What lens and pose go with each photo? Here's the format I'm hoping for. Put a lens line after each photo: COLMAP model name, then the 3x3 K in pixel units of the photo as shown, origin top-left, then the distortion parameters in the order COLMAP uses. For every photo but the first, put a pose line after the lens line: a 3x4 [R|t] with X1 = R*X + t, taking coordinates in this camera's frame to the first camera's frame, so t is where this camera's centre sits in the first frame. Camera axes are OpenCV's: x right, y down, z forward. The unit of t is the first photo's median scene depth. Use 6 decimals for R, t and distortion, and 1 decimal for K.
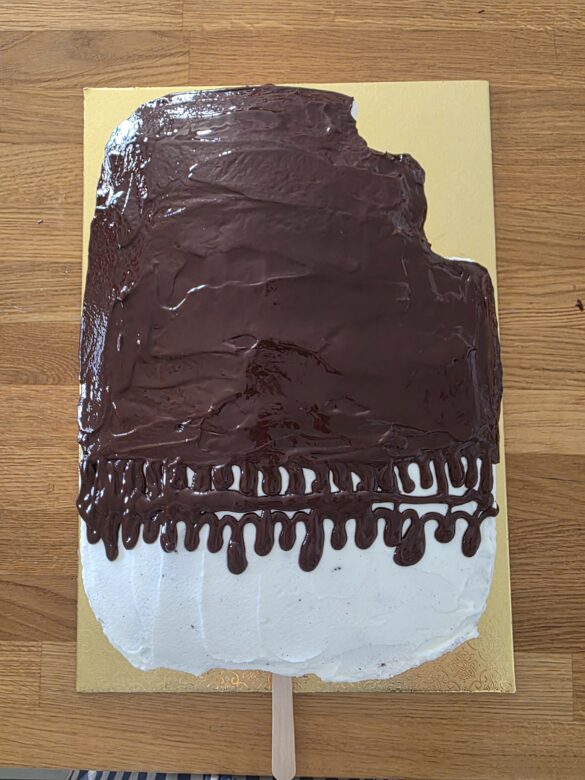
lens RADIAL K [[515.9, 0, 276.1], [0, 515.9, 365.9], [0, 0, 1]] dist [0.011836, -0.004038]
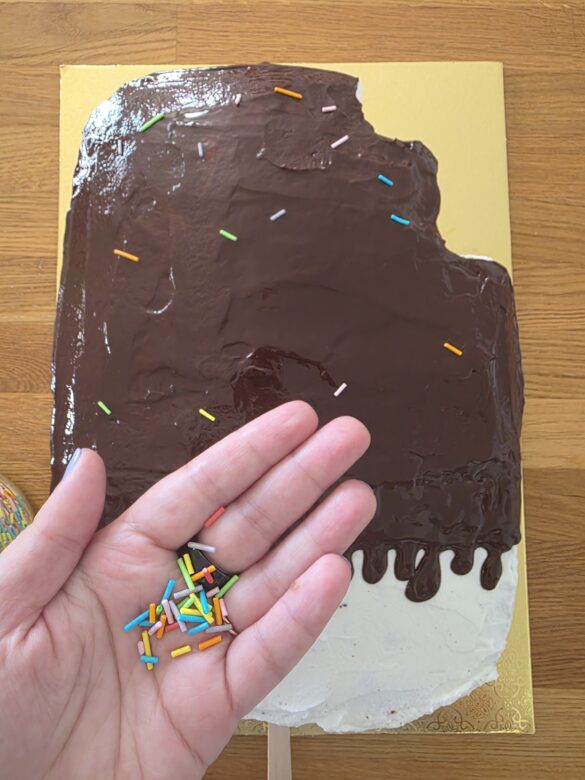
lens RADIAL K [[517.2, 0, 270.4], [0, 517.2, 349.3], [0, 0, 1]] dist [0.009724, -0.002394]
pose [[0.999851, 0.002113, 0.017148, -0.018289], [-0.002054, 0.999992, -0.003482, -0.038049], [-0.017156, 0.003447, 0.999847, 0.090741]]
